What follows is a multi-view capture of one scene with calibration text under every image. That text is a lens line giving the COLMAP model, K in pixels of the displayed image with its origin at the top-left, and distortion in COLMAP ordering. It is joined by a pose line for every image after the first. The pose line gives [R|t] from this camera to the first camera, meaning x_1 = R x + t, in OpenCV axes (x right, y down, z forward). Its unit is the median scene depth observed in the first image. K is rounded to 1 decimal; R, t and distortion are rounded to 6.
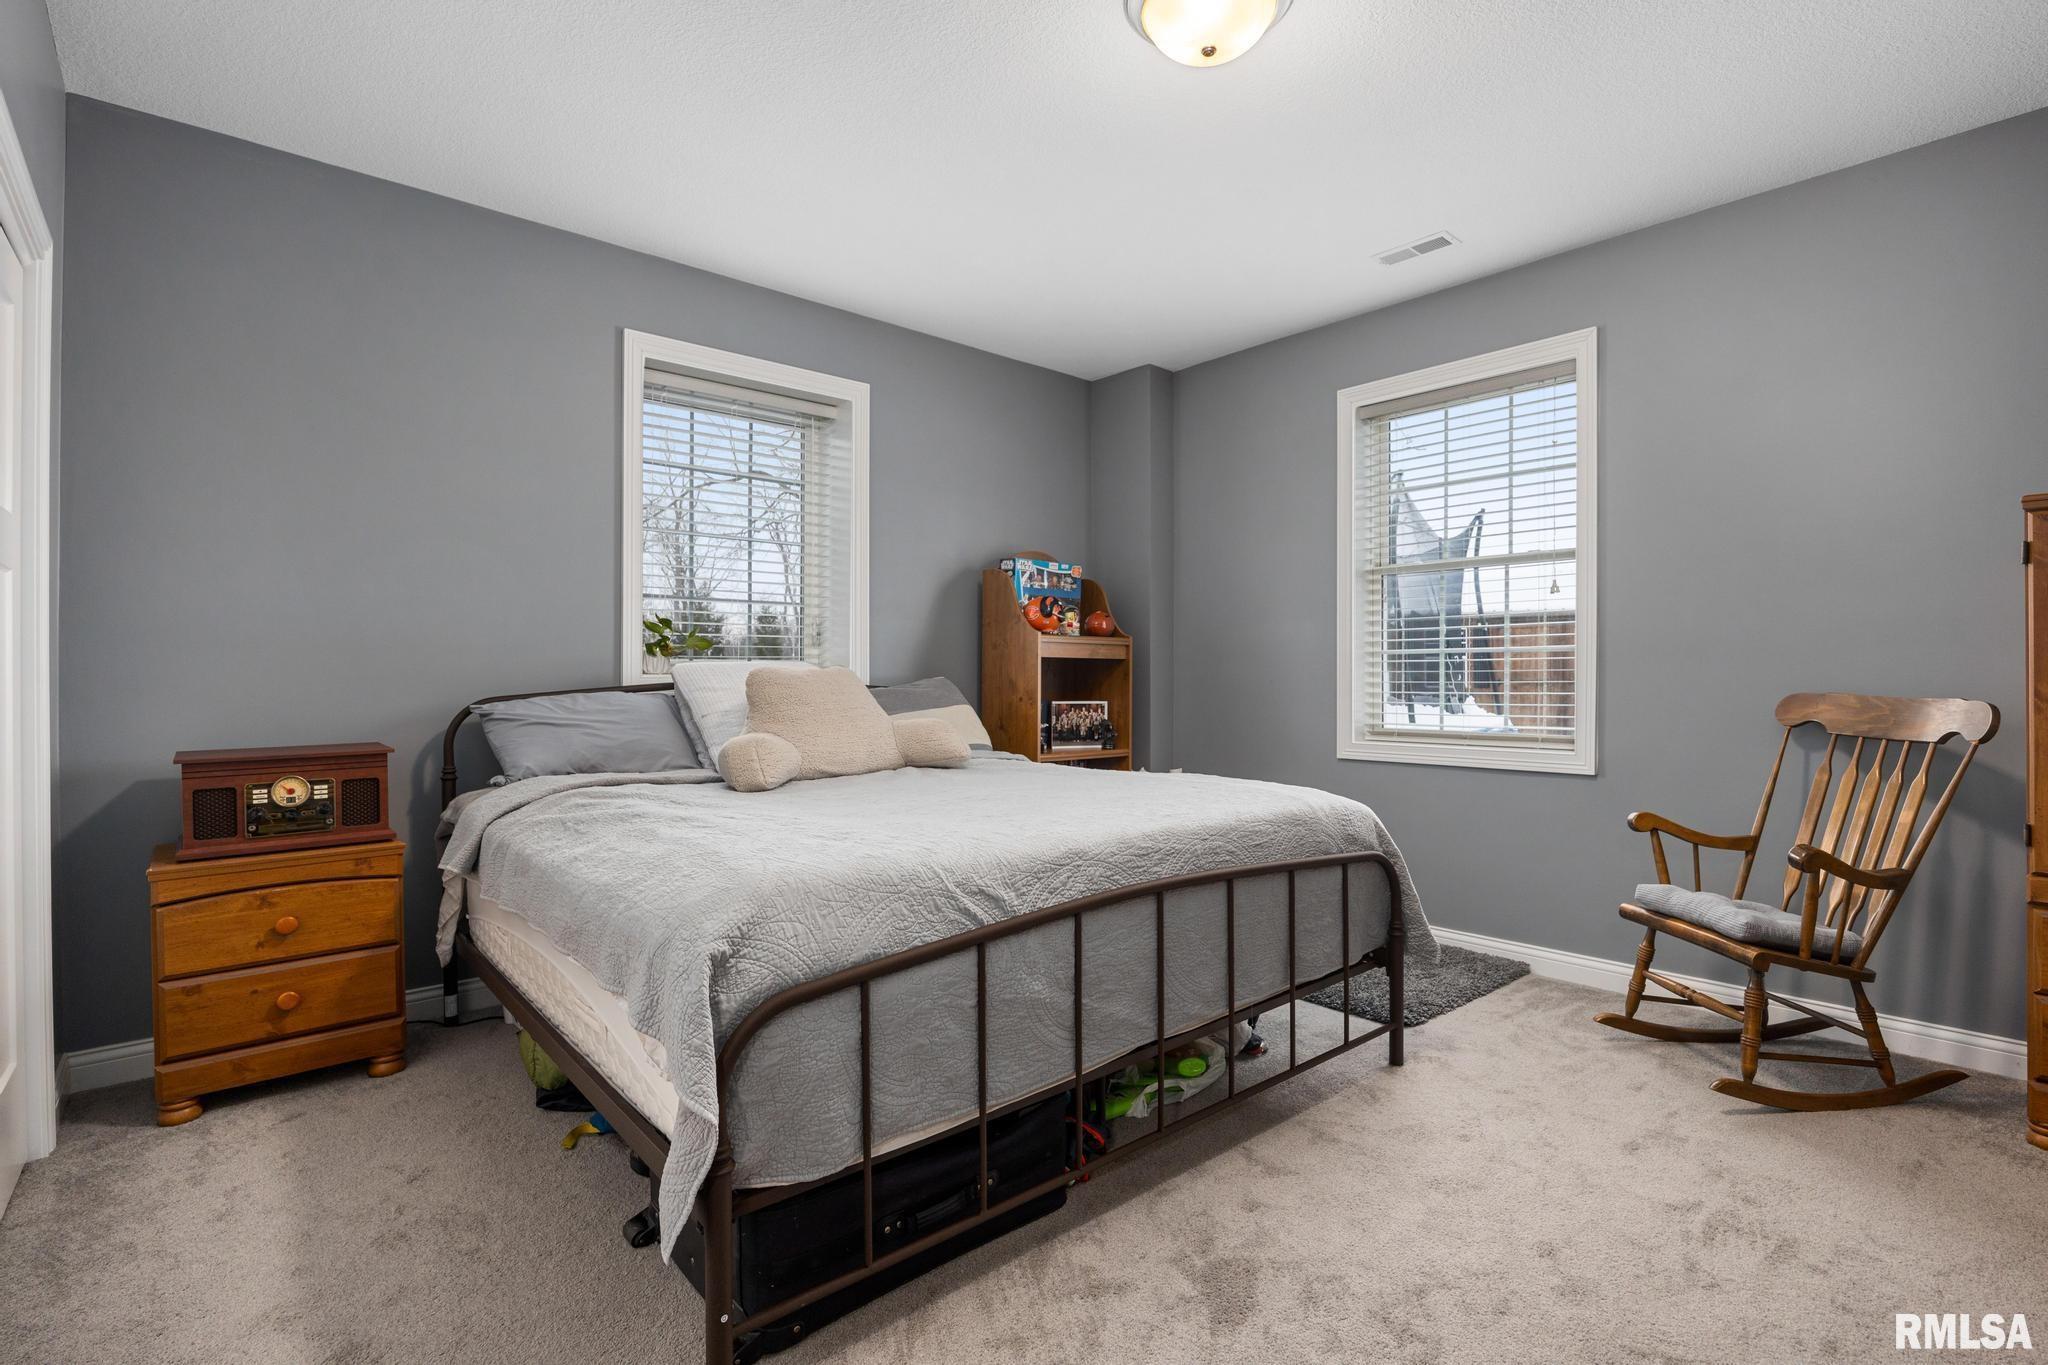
lens RADIAL K [[959.3, 0, 1024.0], [0, 959.3, 682.5], [0, 0, 1]] dist [-0.017897, -0.000226]
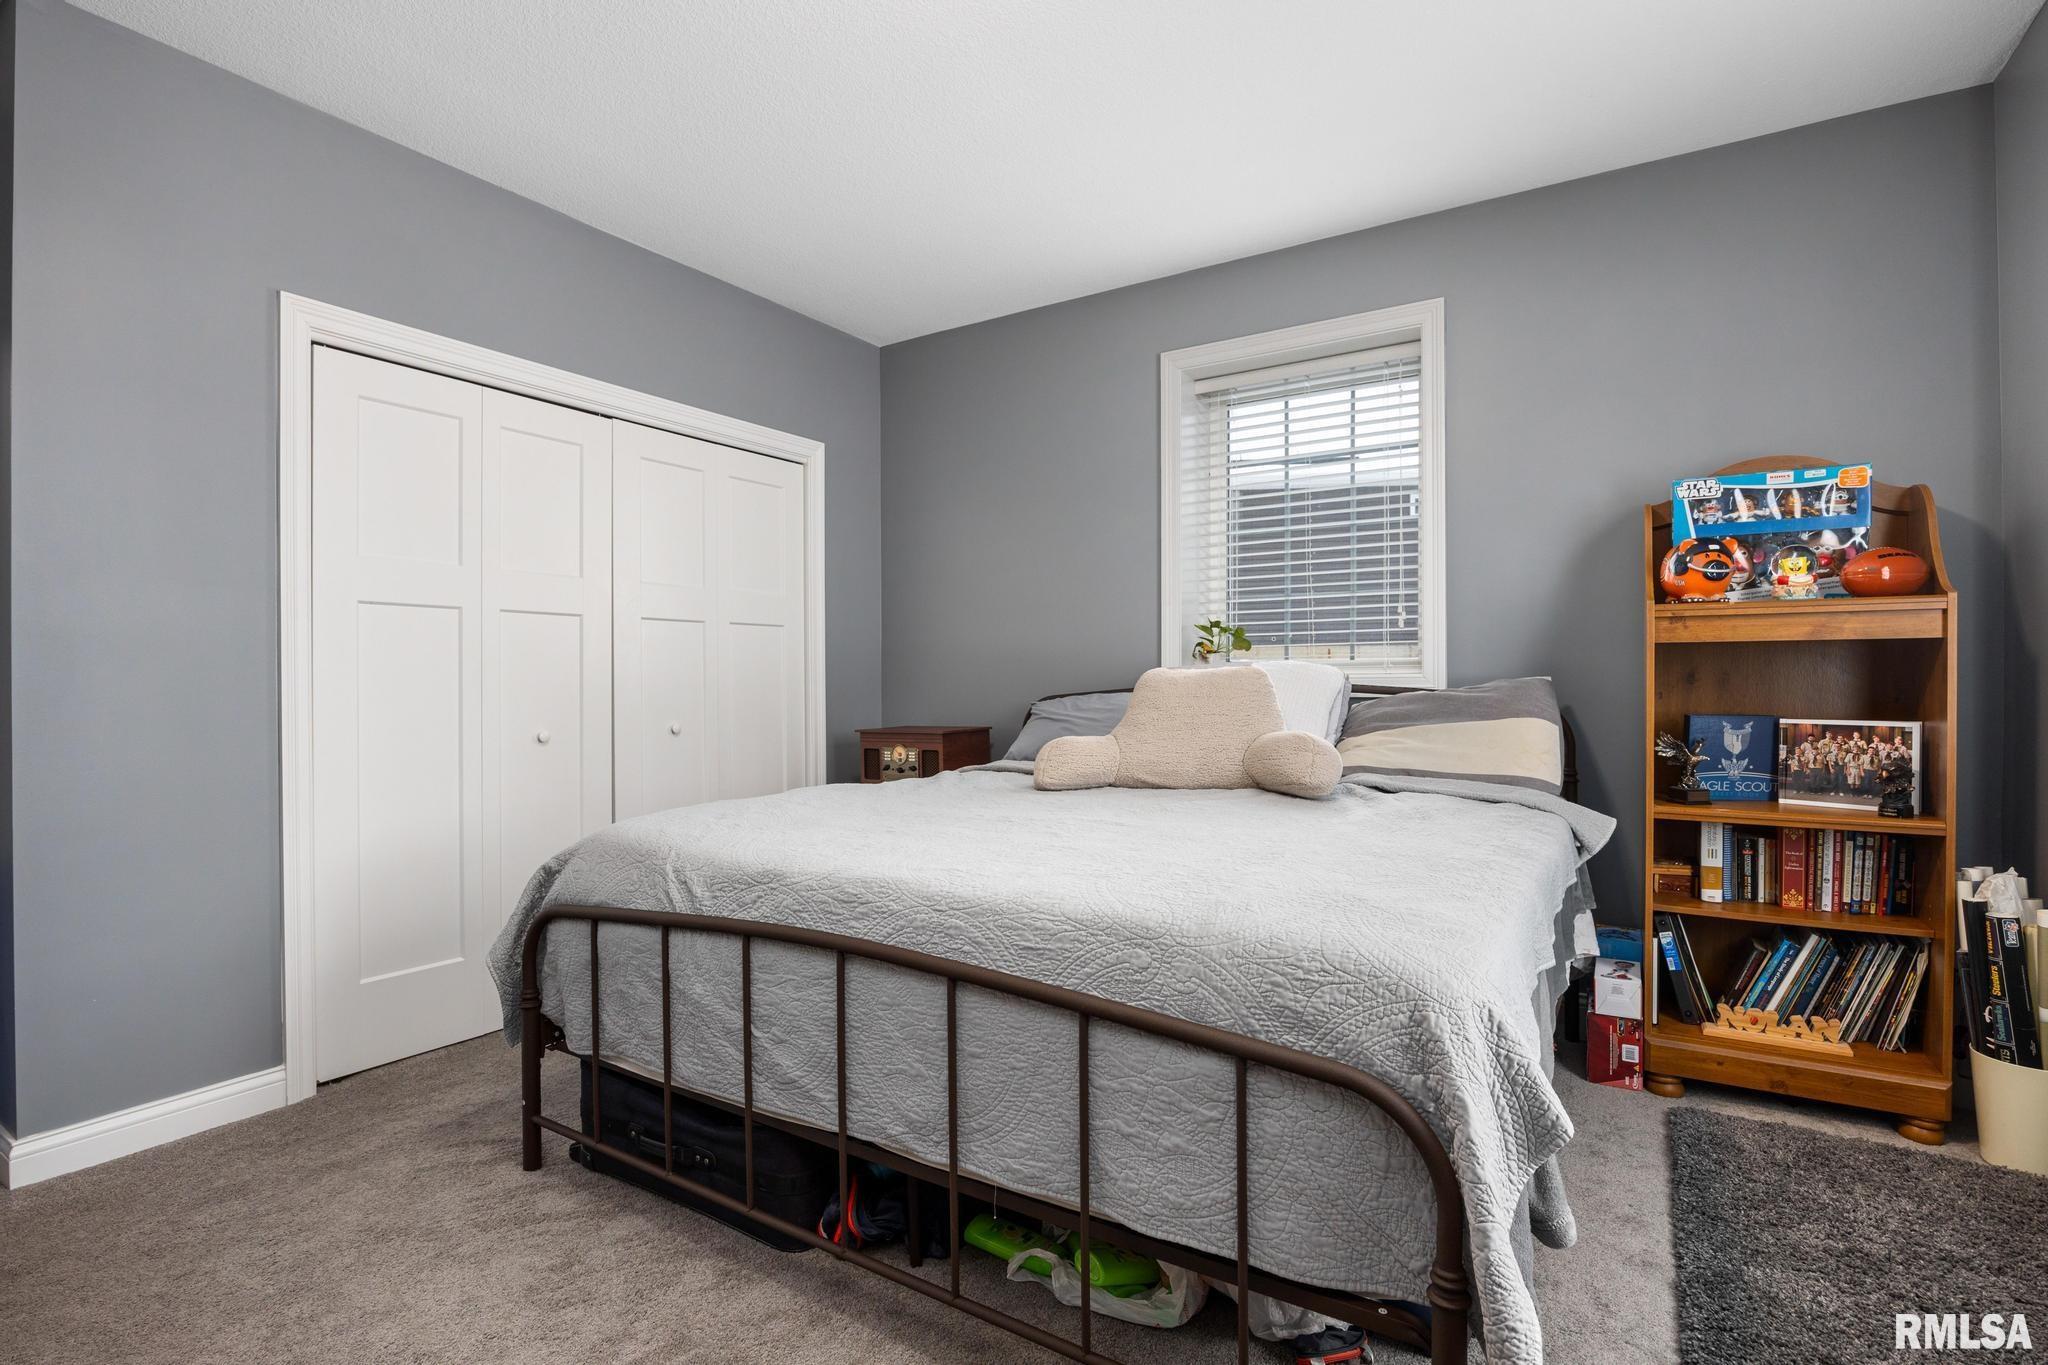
lens RADIAL K [[959.3, 0, 1024.0], [0, 959.3, 682.5], [0, 0, 1]] dist [-0.017897, -0.000226]
pose [[0.292568, 0.003482, -0.956238, 0.766100], [0.001383, 0.999991, 0.004065, -0.007931], [0.956244, -0.002512, 0.292561, 0.731448]]
